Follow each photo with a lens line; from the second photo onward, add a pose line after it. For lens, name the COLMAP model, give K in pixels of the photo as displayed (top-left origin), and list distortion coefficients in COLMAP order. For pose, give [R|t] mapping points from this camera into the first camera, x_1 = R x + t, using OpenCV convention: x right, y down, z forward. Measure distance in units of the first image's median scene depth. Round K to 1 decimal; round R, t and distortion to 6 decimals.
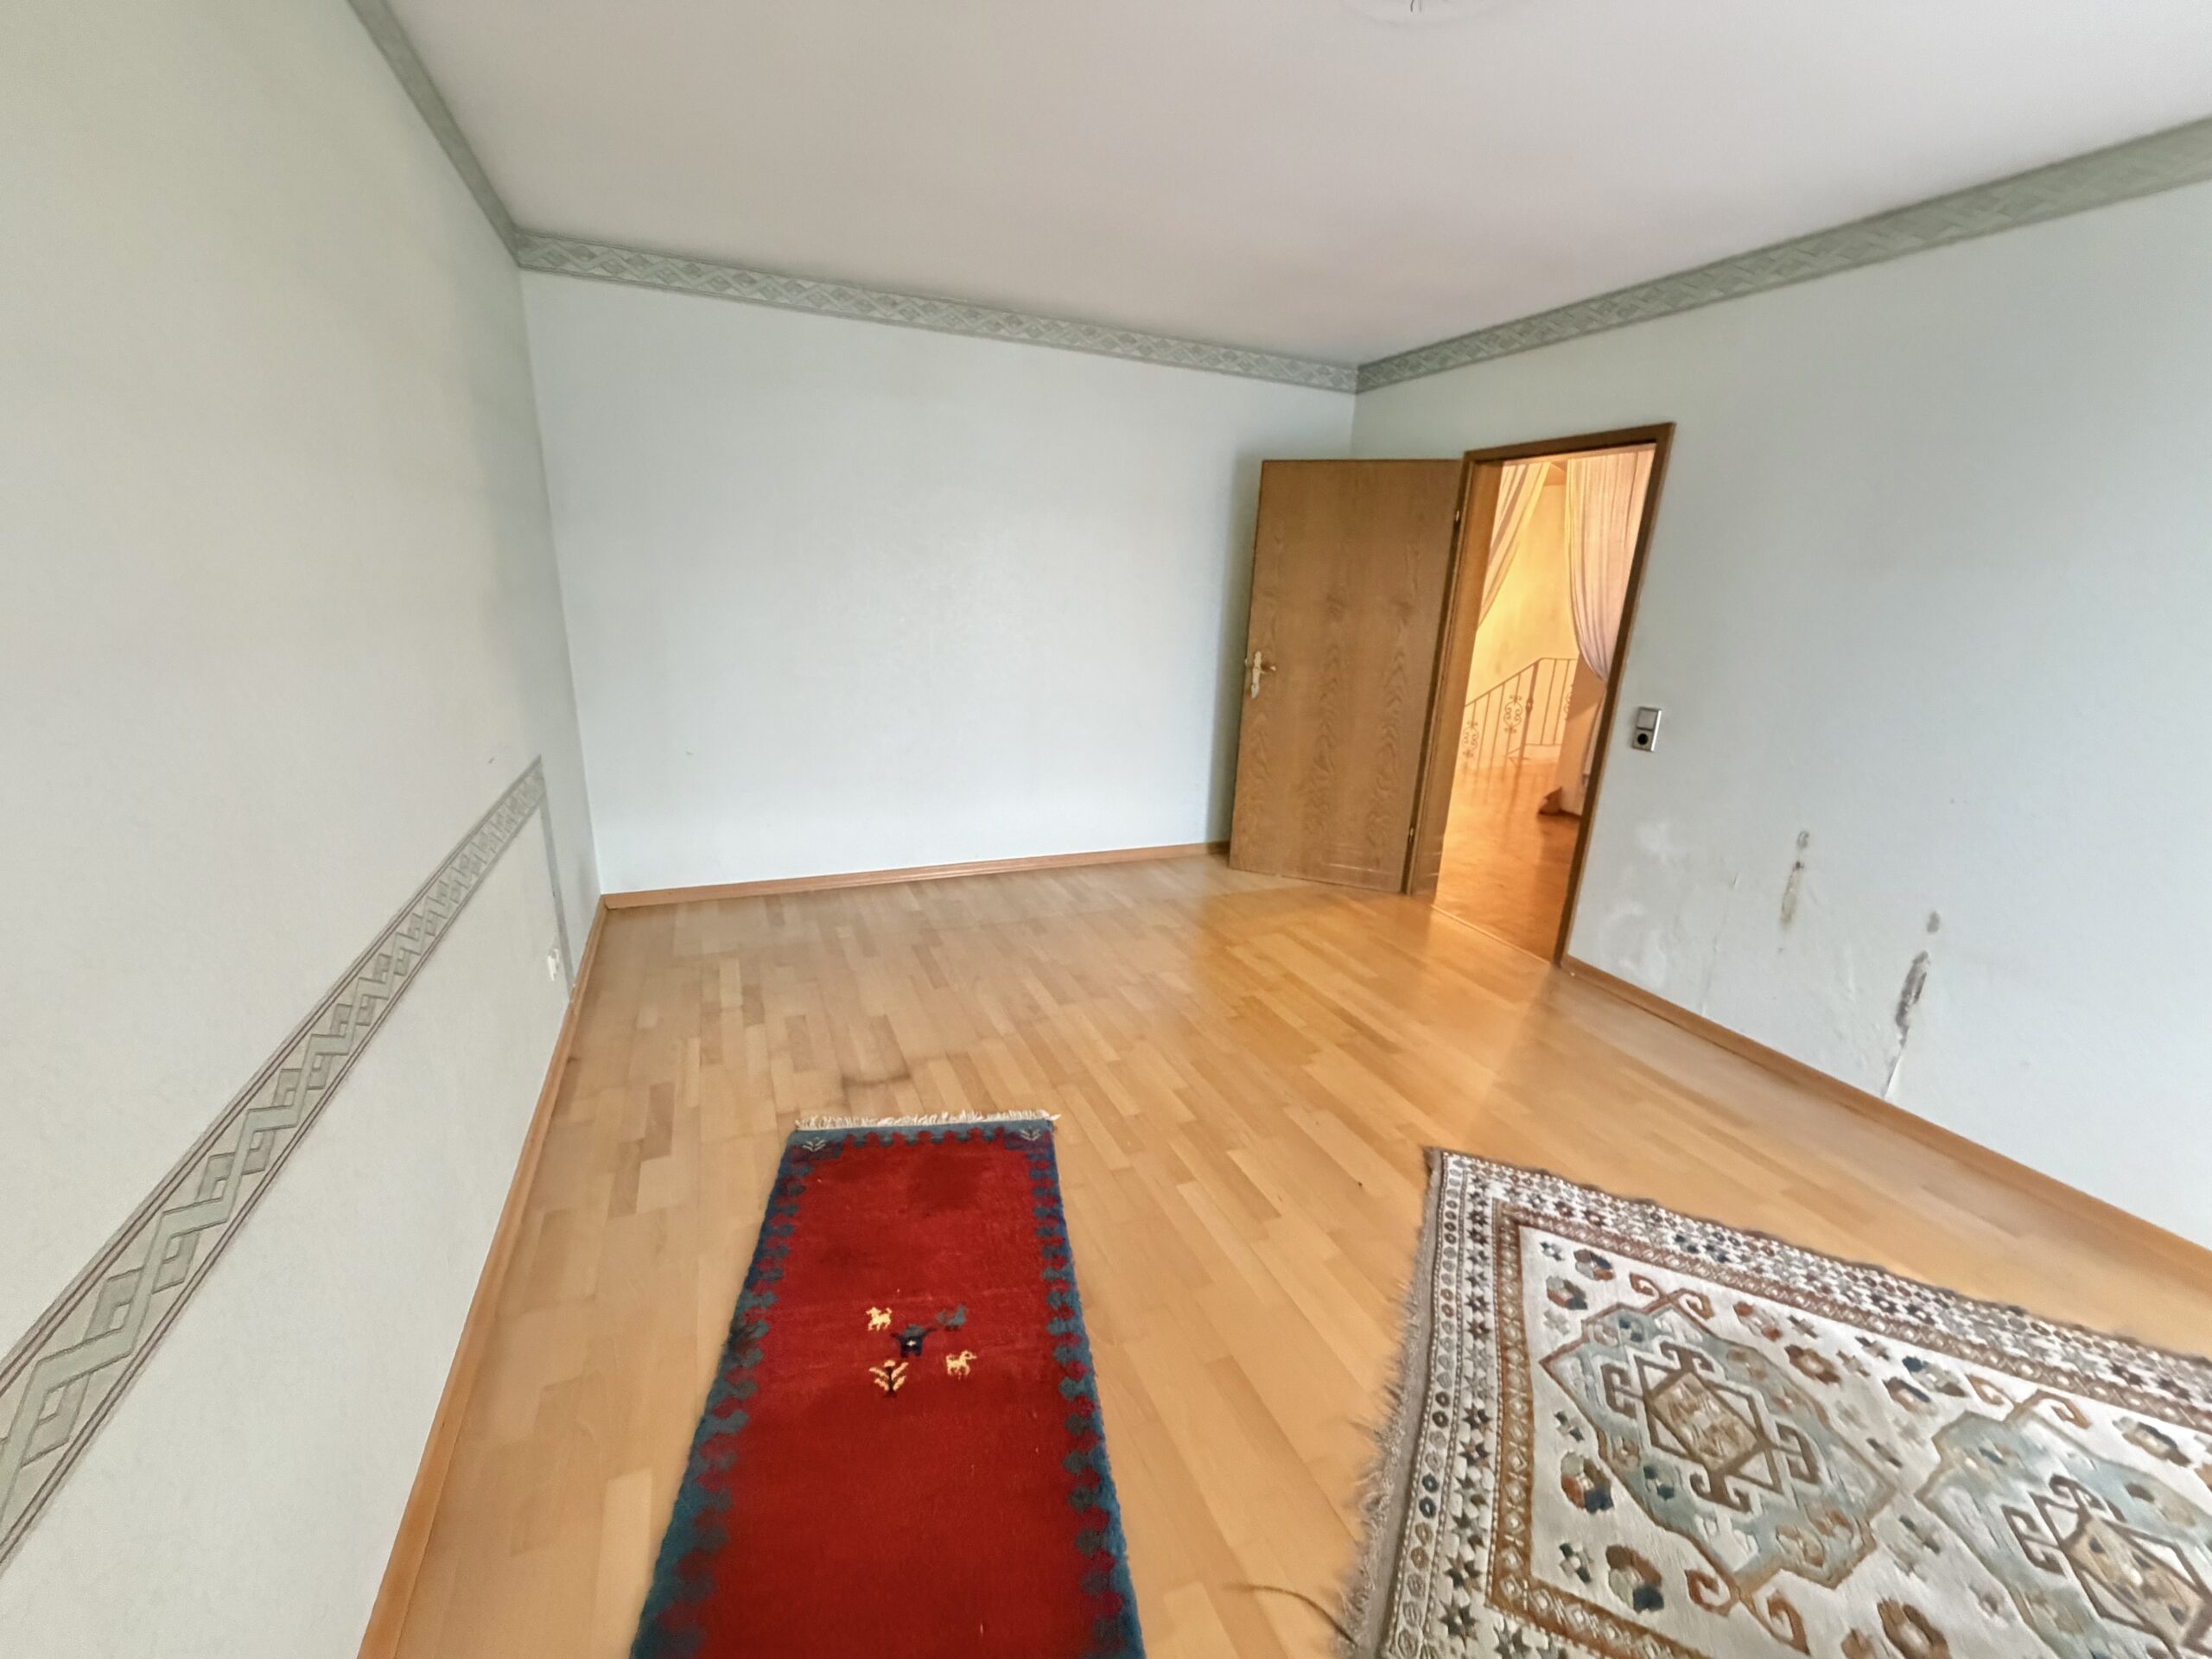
lens RADIAL K [[888.7, 0, 1109.0], [0, 888.7, 832.2], [0, 0, 1]] dist [-0.003205, -0.000418]
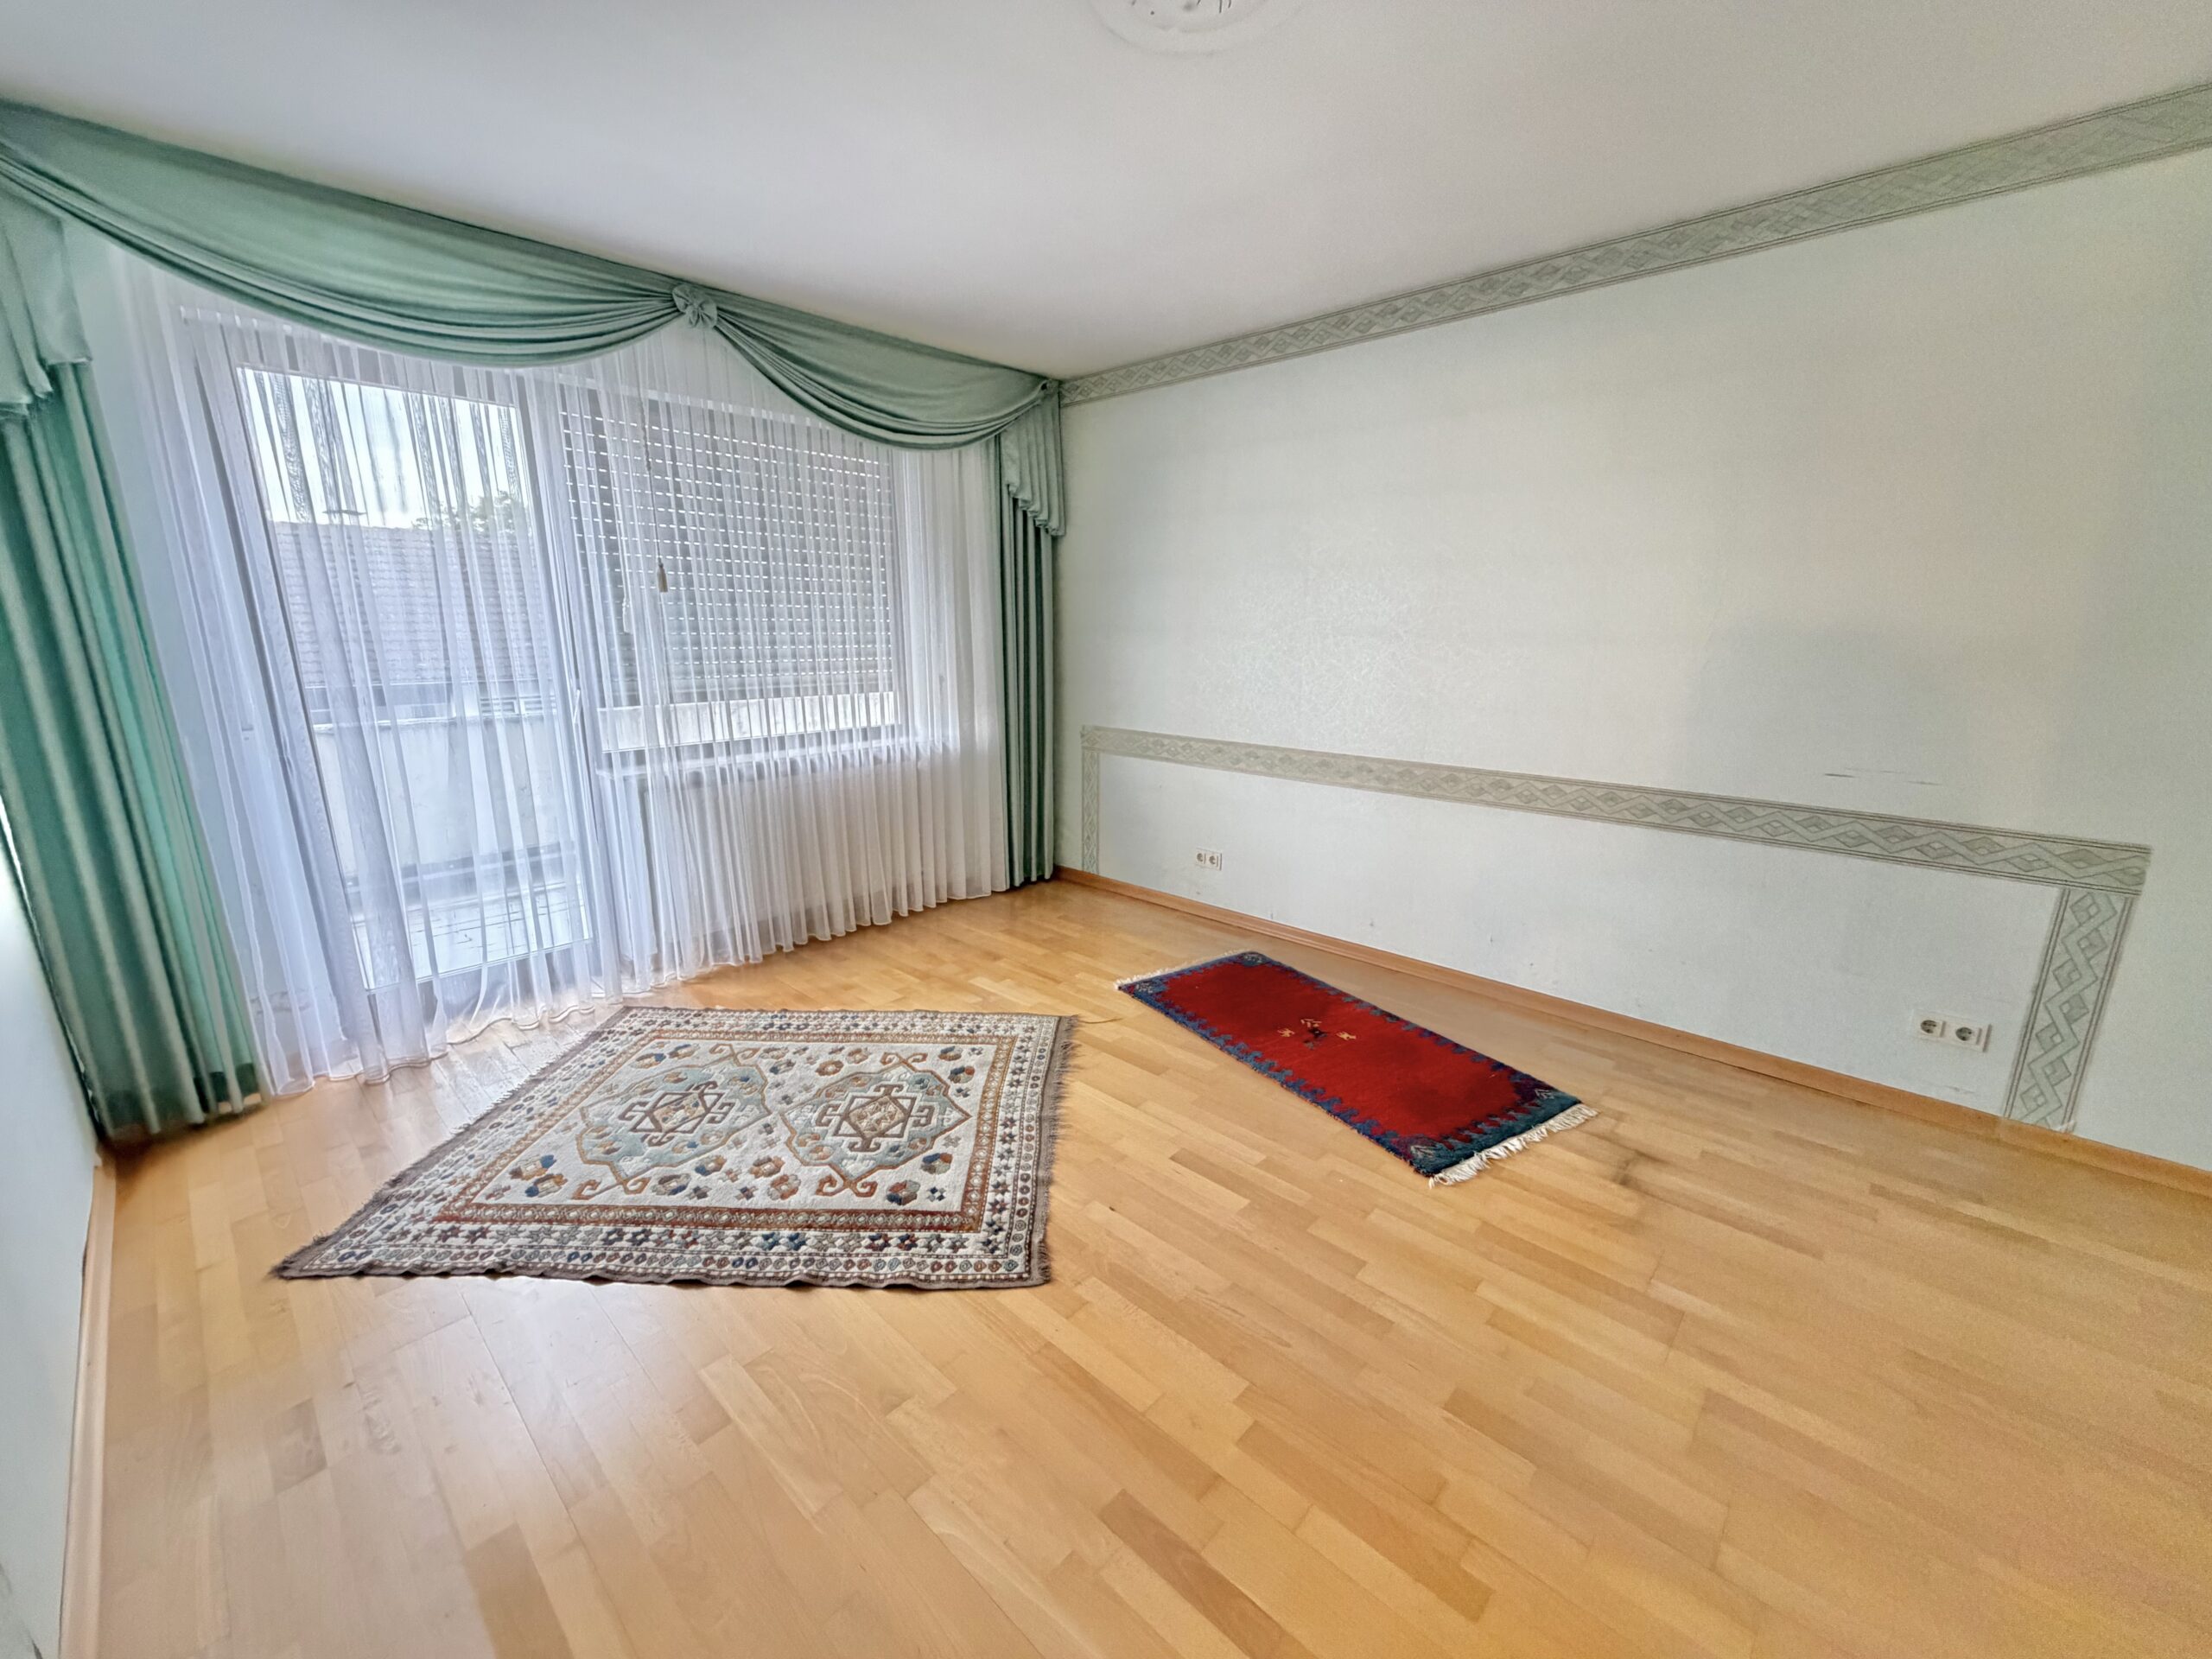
lens RADIAL K [[888.7, 0, 1105.9], [0, 888.7, 830.9], [0, 0, 1]] dist [-0.003205, -0.000418]
pose [[-0.915253, 0.054923, -0.399119, 0.729444], [-0.144363, 0.880171, 0.452171, -0.449583], [0.376128, 0.471469, -0.797650, 1.761555]]
